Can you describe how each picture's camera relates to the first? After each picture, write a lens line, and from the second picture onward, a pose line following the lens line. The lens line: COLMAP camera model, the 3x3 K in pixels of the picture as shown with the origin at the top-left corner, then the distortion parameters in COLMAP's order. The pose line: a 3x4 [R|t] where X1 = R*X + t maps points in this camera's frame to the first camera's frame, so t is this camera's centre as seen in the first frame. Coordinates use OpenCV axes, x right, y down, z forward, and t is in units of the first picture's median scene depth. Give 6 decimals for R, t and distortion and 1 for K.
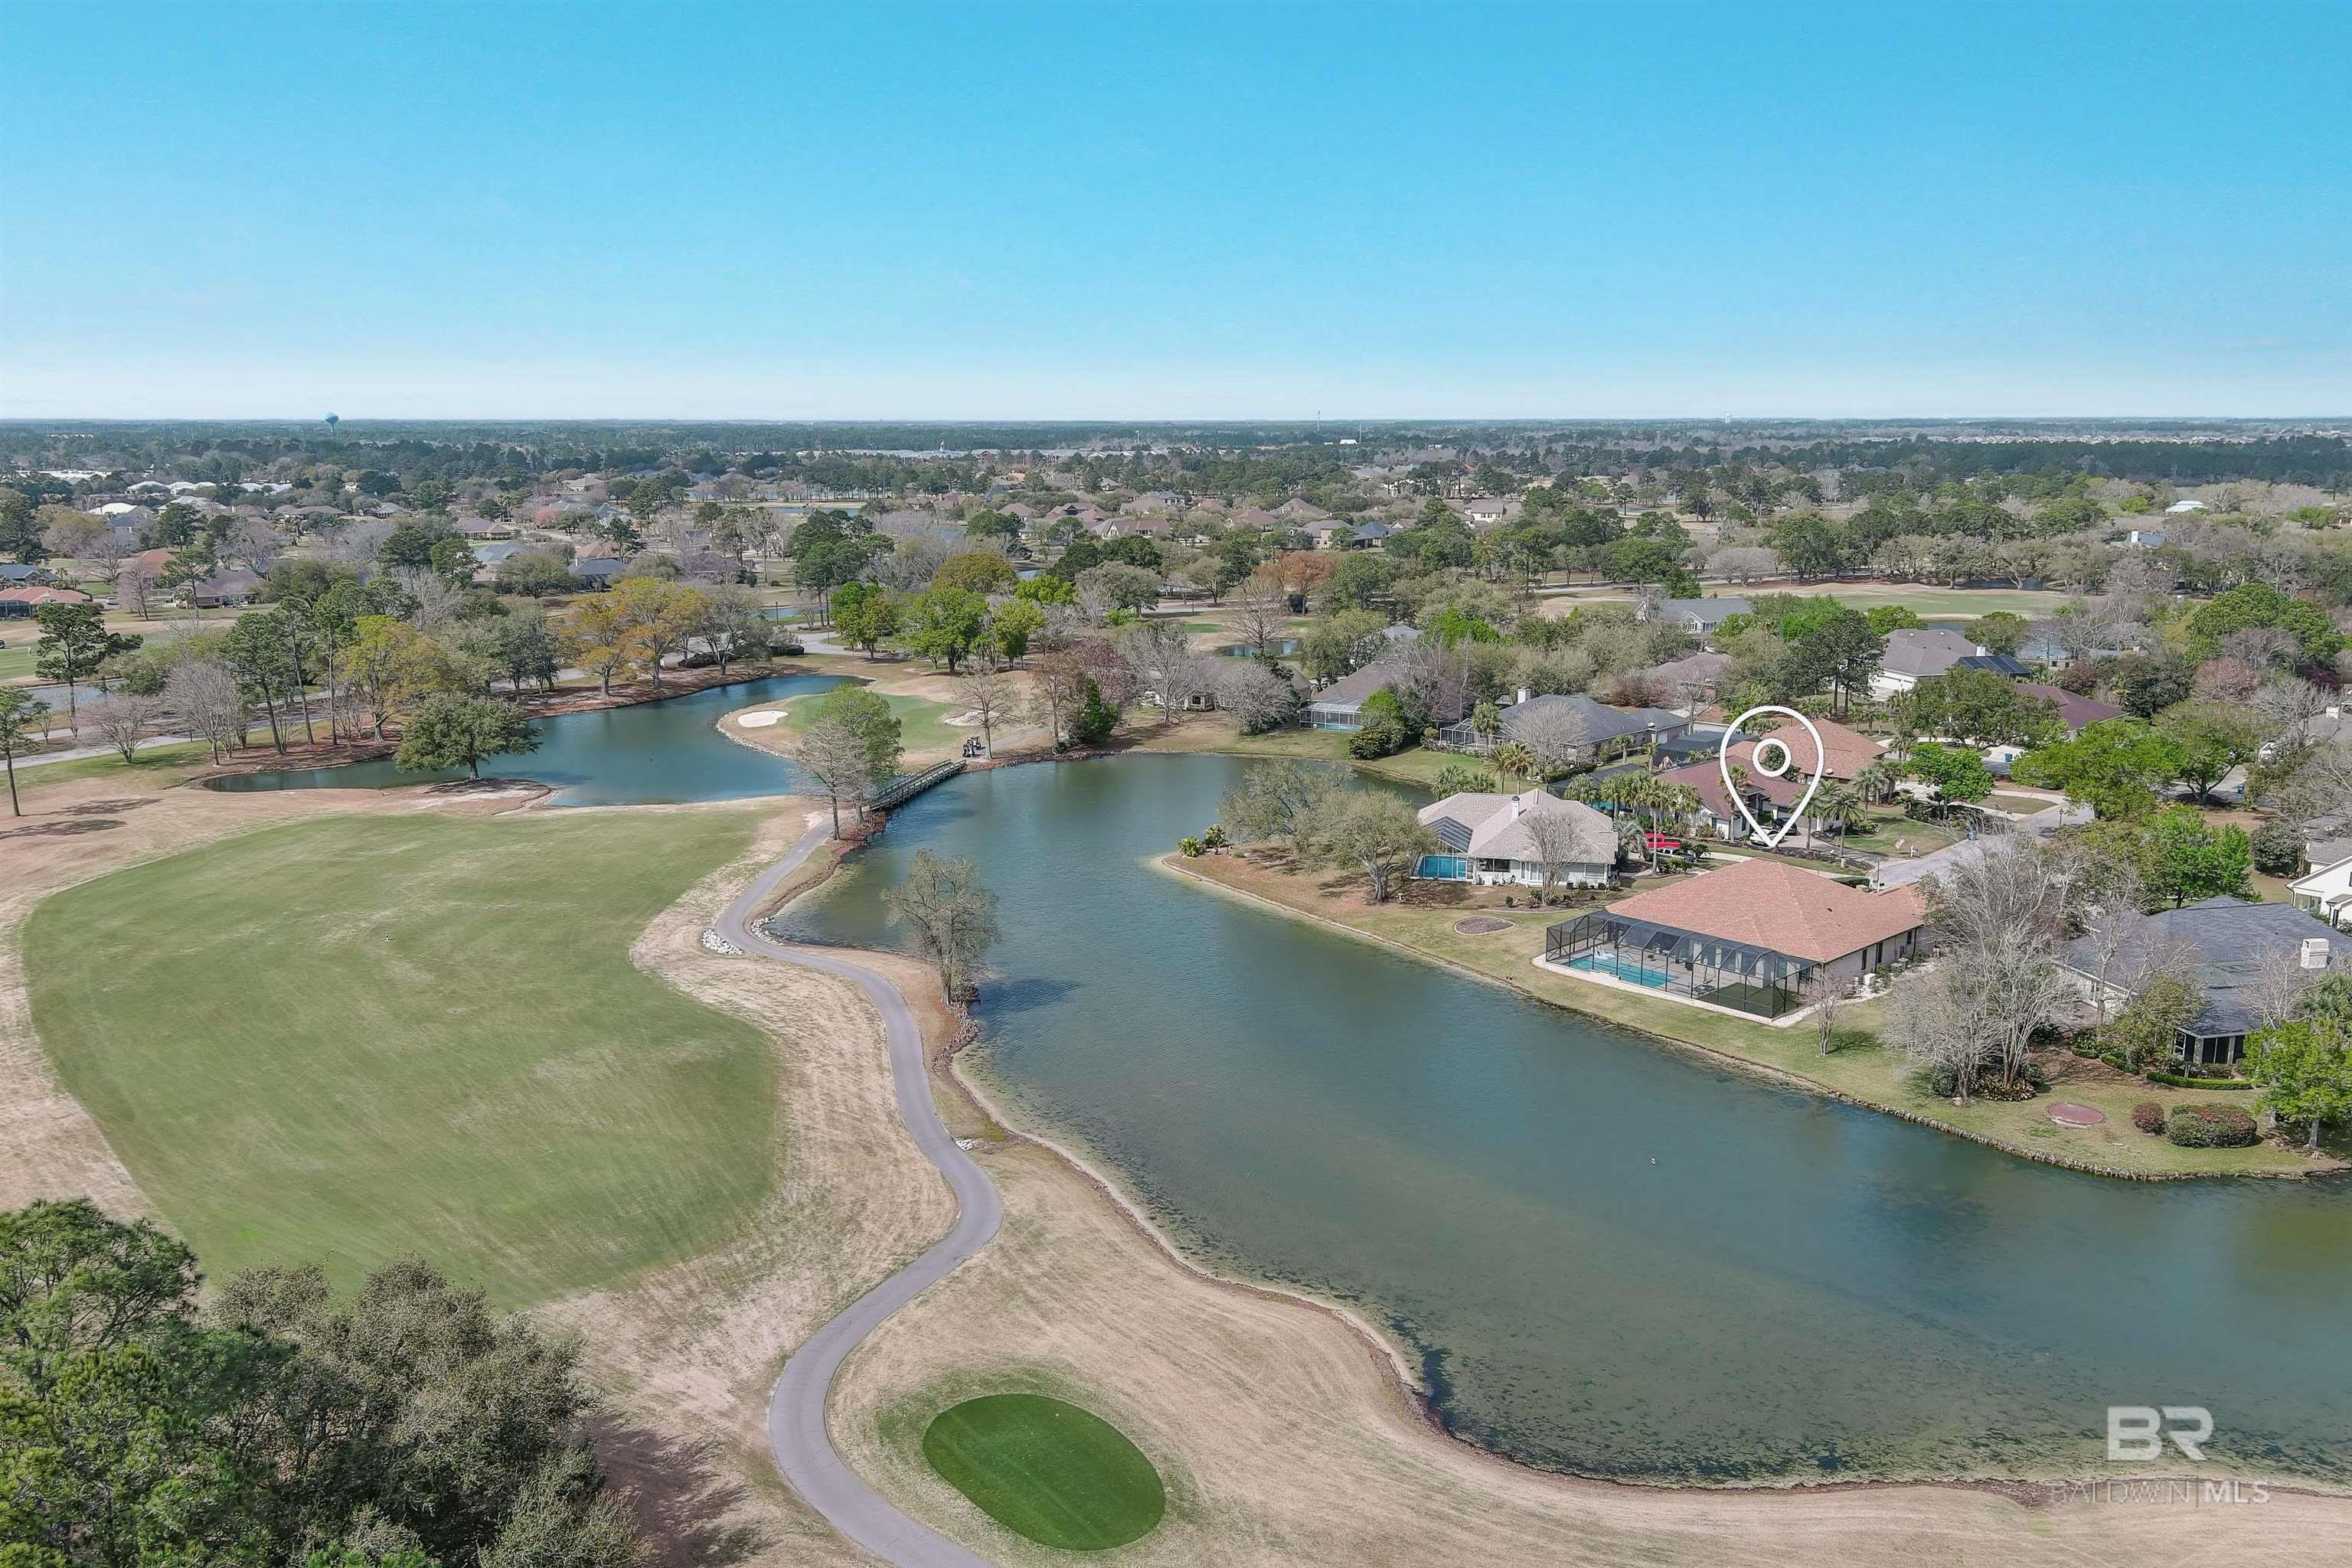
lens RADIAL K [[1821.0, 0, 1176.0], [0, 1821.0, 784.0], [0, 0, 1]] dist [0.089053, -0.137967]
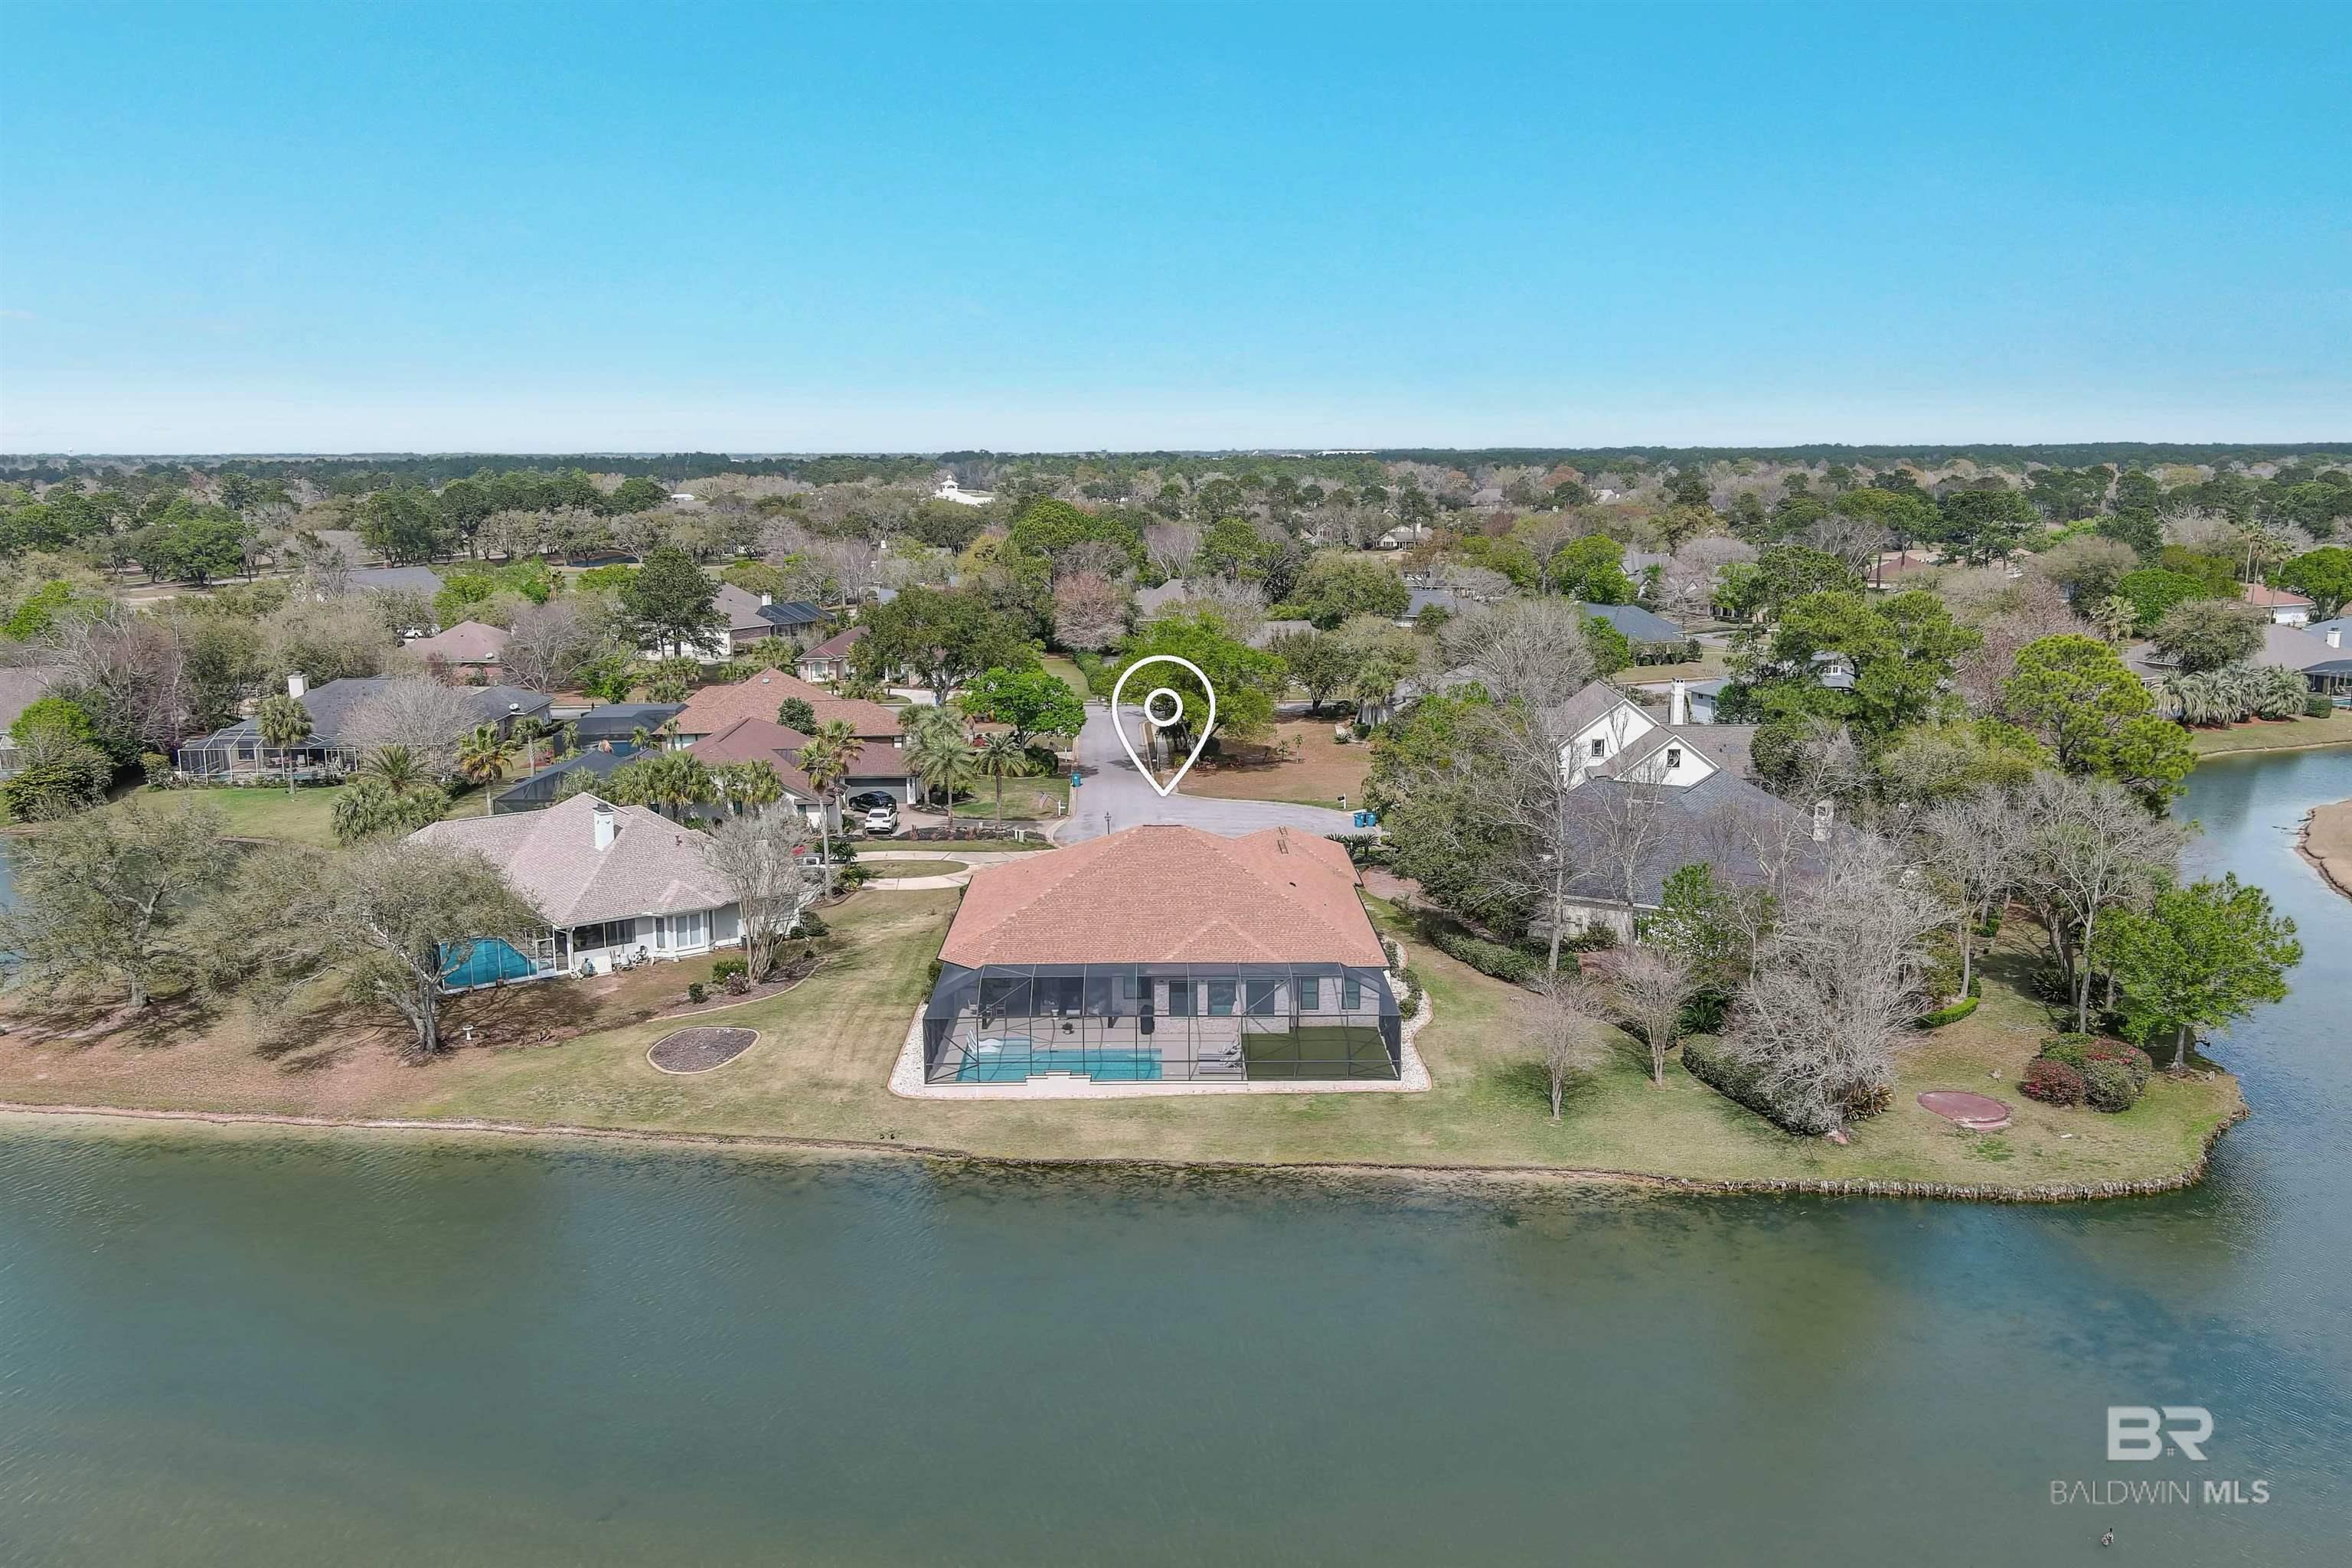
lens RADIAL K [[1821.0, 0, 1176.0], [0, 1821.0, 784.0], [0, 0, 1]] dist [0.089053, -0.137967]
pose [[0.683794, -0.134693, 0.717135, -0.105790], [0.147557, 0.988035, 0.044876, 0.001719], [-0.714599, 0.075133, 0.695488, 0.593992]]
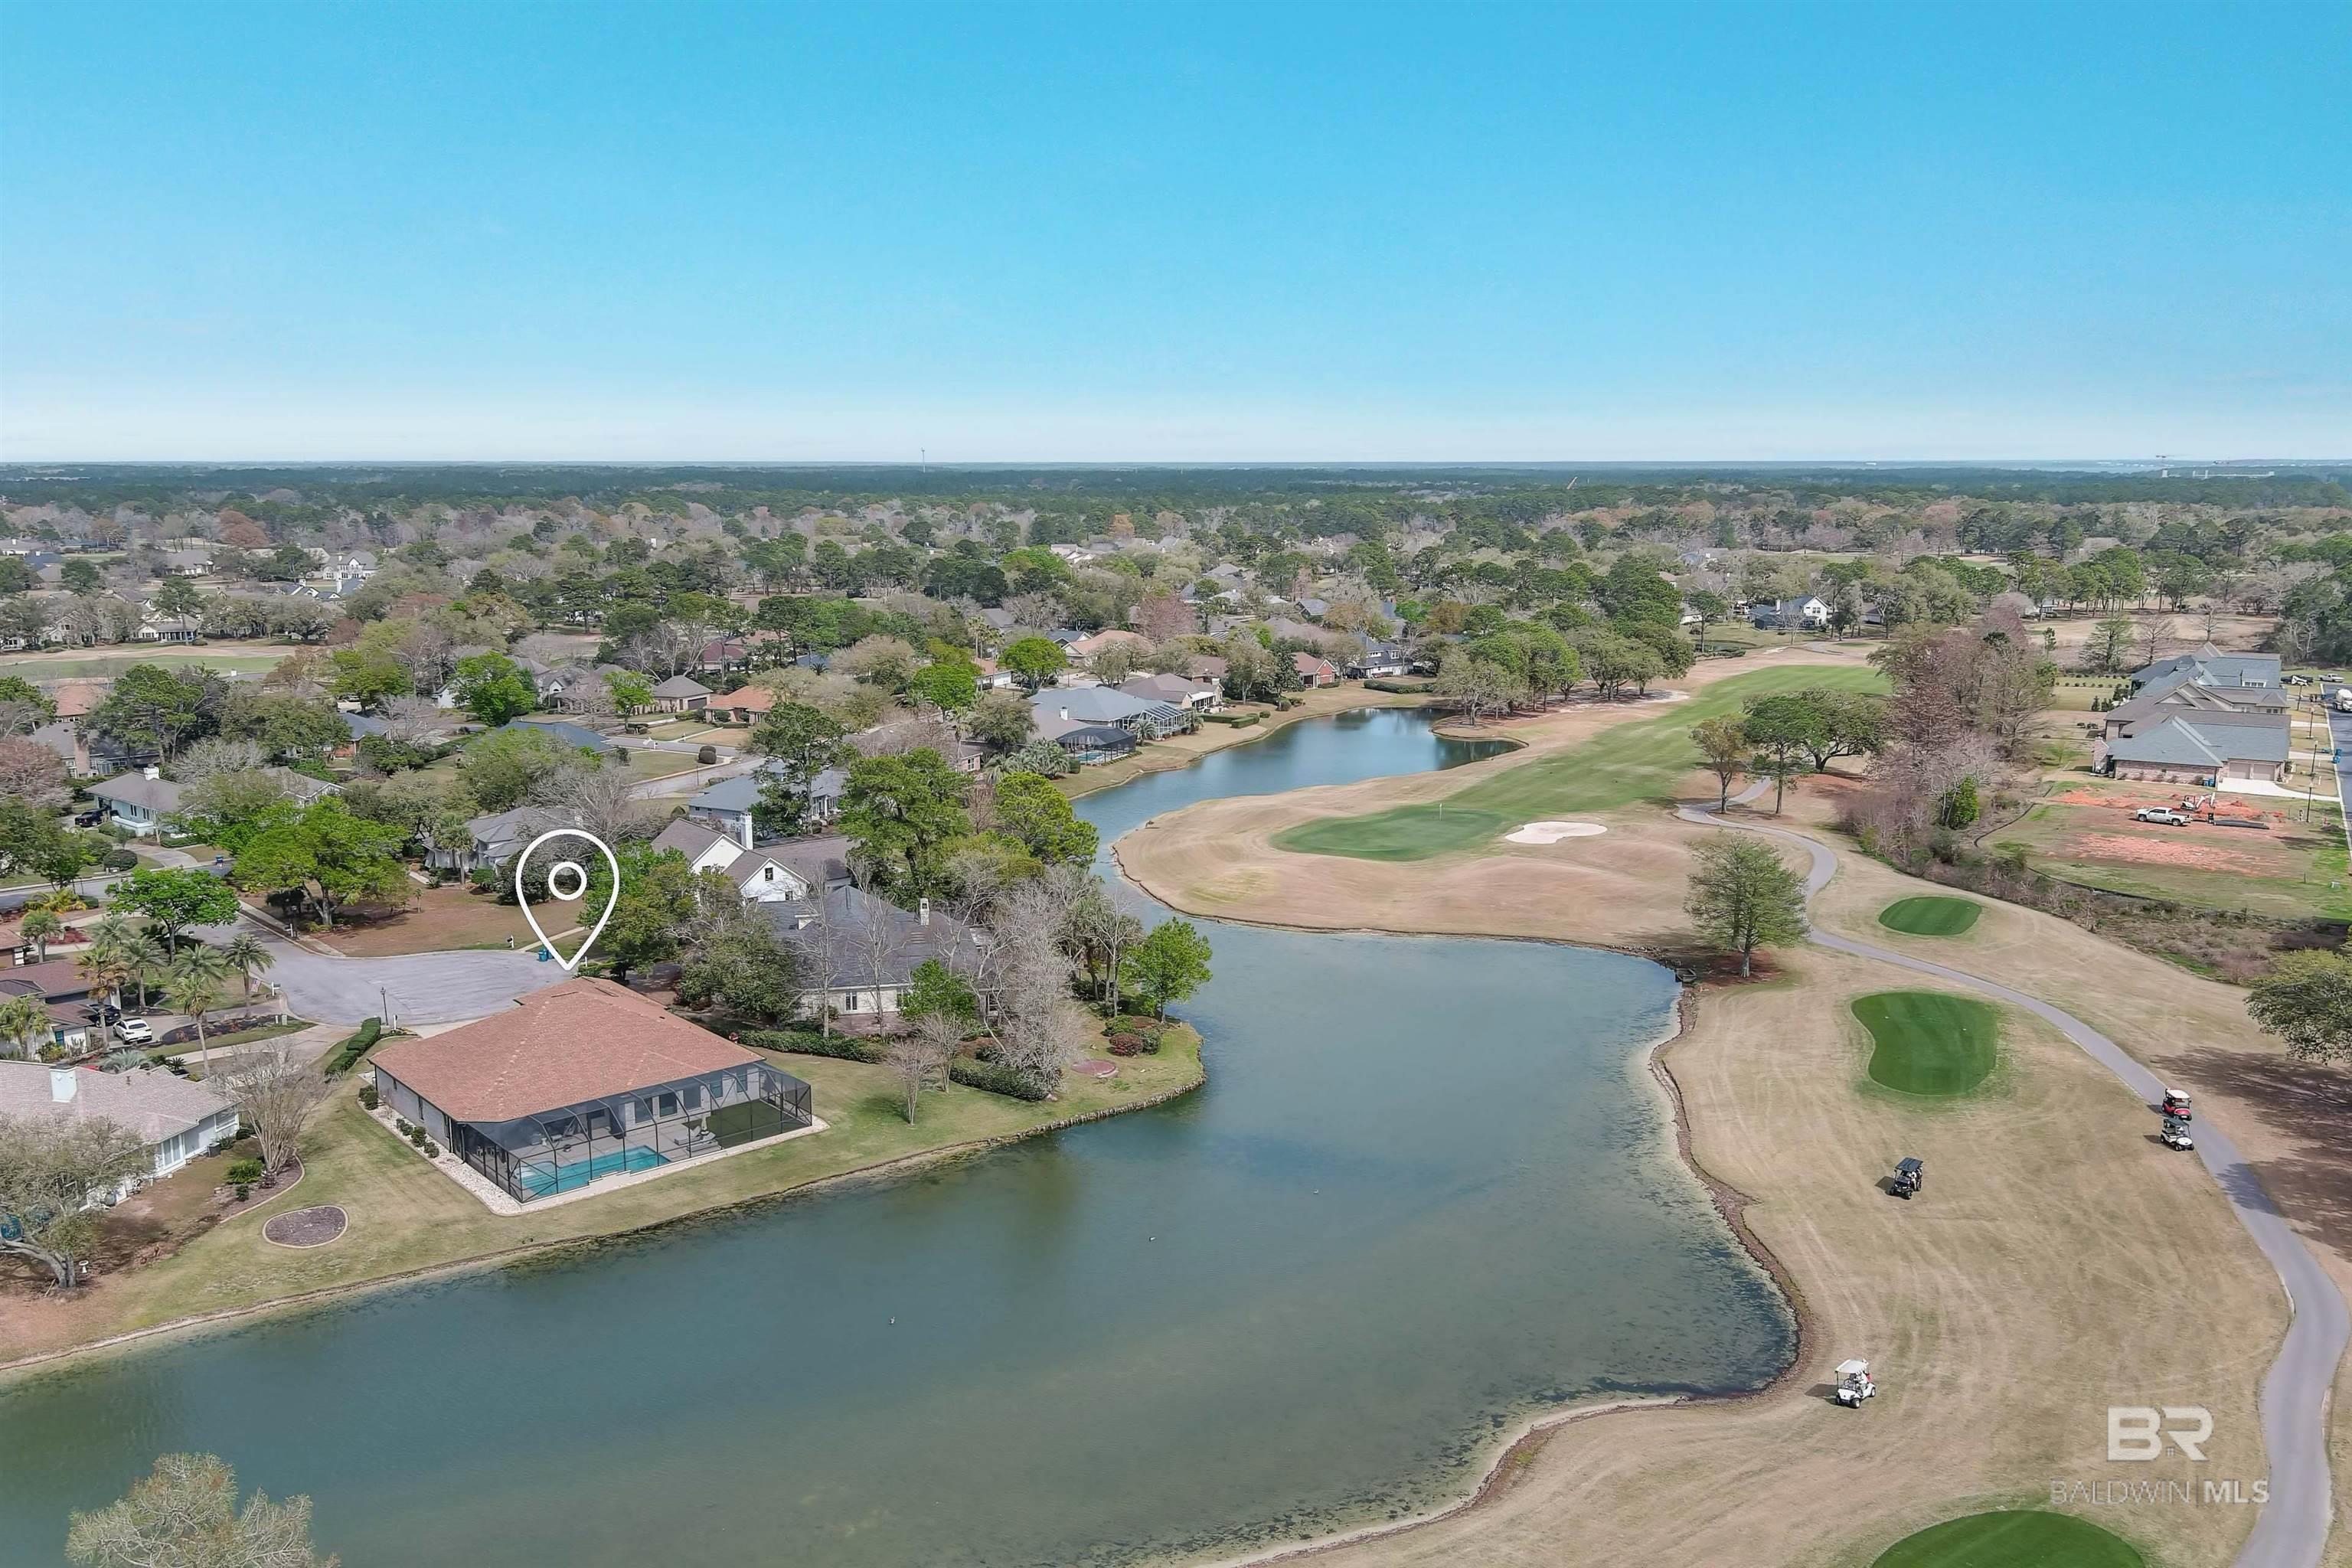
lens RADIAL K [[1821.0, 0, 1176.0], [0, 1821.0, 784.0], [0, 0, 1]] dist [0.089053, -0.137967]
pose [[0.054672, -0.170927, 0.983766, -0.493199], [0.199769, 0.967192, 0.156946, -0.132875], [-0.978317, 0.187945, 0.087024, 0.649113]]
